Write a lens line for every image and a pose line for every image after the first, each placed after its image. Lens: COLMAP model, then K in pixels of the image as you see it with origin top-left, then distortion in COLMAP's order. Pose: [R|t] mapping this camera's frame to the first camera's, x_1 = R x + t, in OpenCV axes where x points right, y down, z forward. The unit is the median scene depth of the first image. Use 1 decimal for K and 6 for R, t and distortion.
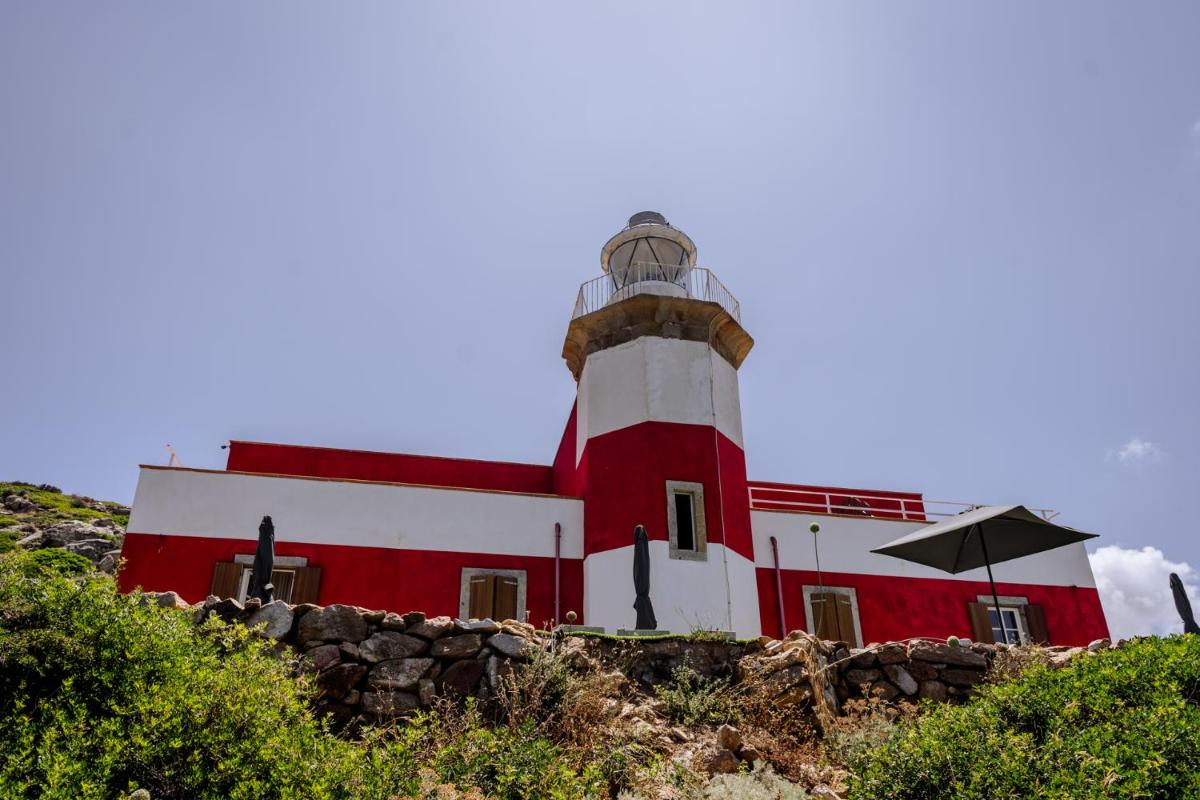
lens RADIAL K [[855.8, 0, 599.9], [0, 855.8, 450.9], [0, 0, 1]] dist [0.001550, 0.000236]
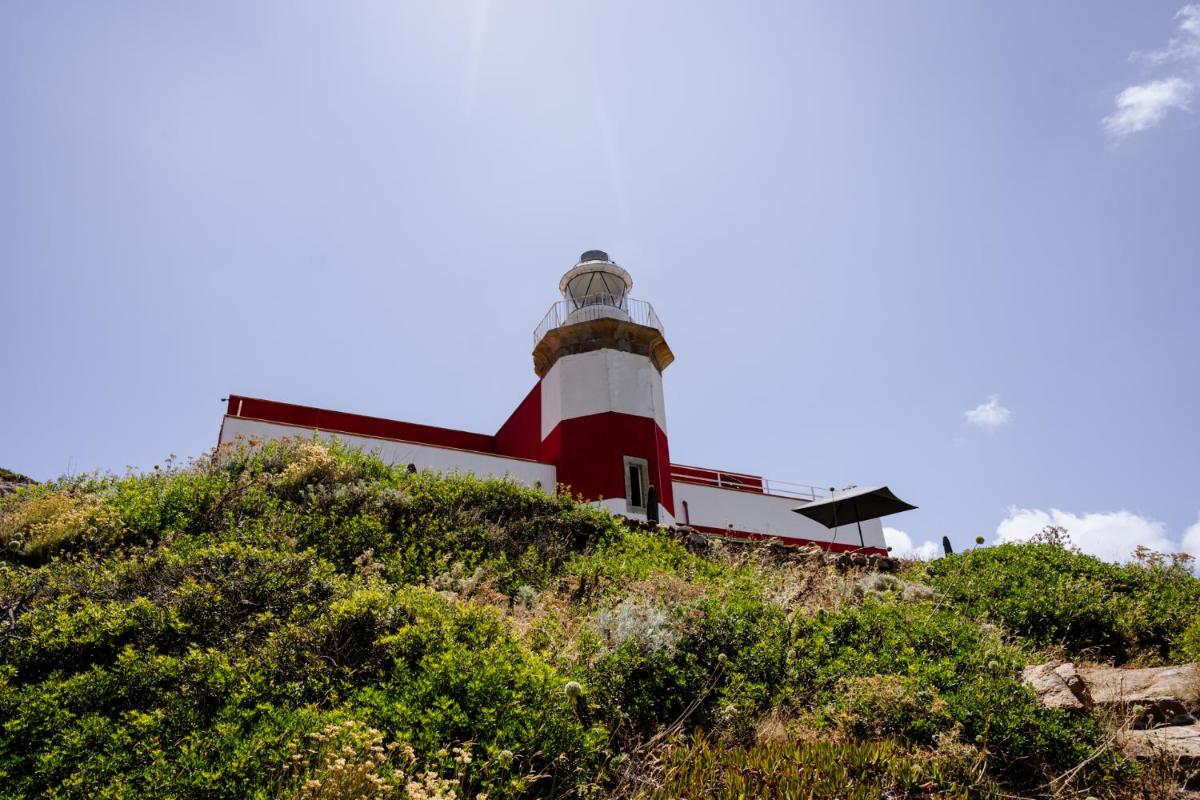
lens RADIAL K [[793.8, 0, 600.0], [0, 793.8, 400.0], [0, 0, 1]] dist [-0.000333, 0.000702]
pose [[0.969332, 0.084640, 0.230719, -0.239387], [-0.077336, 0.996181, -0.040539, -0.000202], [-0.233269, 0.021453, 0.972176, -0.220790]]
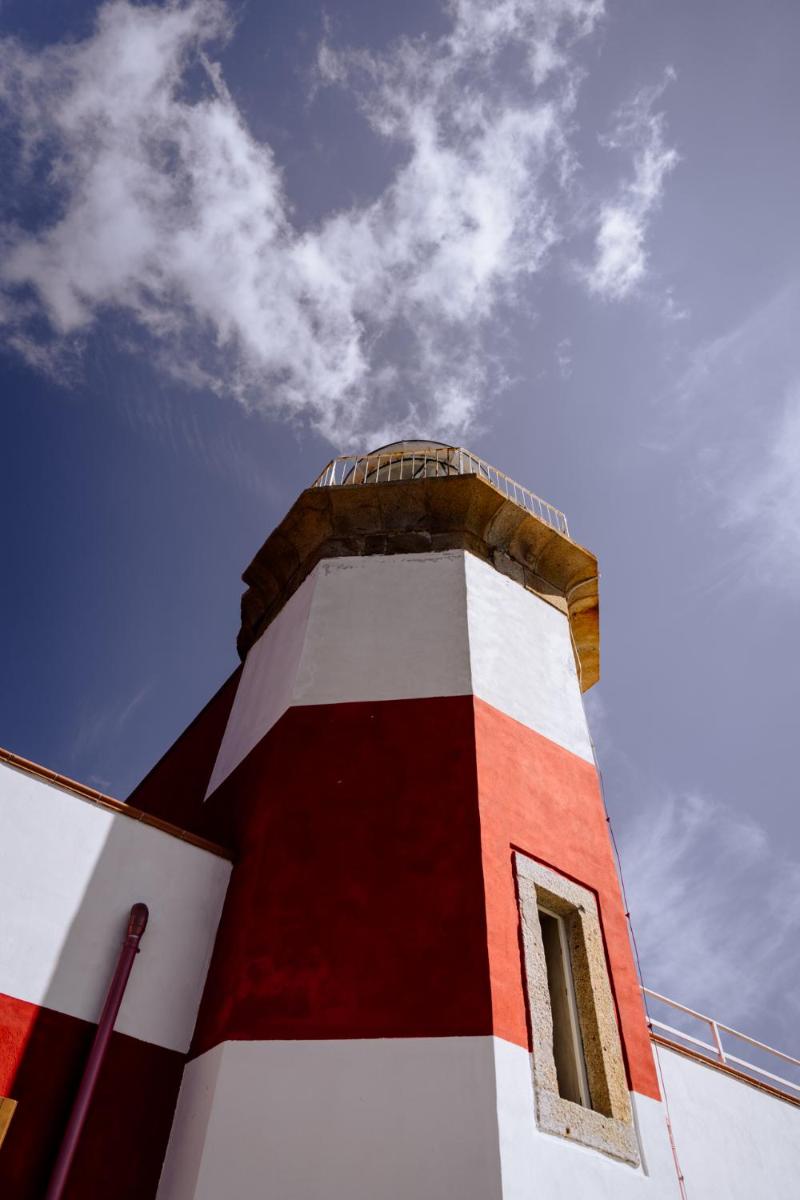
lens RADIAL K [[793.8, 0, 400.0], [0, 793.8, 600.0], [0, 0, 1]] dist [-0.000333, 0.000702]
pose [[0.904591, 0.363854, 0.222092, -0.064382], [-0.234644, 0.859978, -0.453188, 0.092434], [-0.355889, 0.357837, 0.863305, 0.642766]]
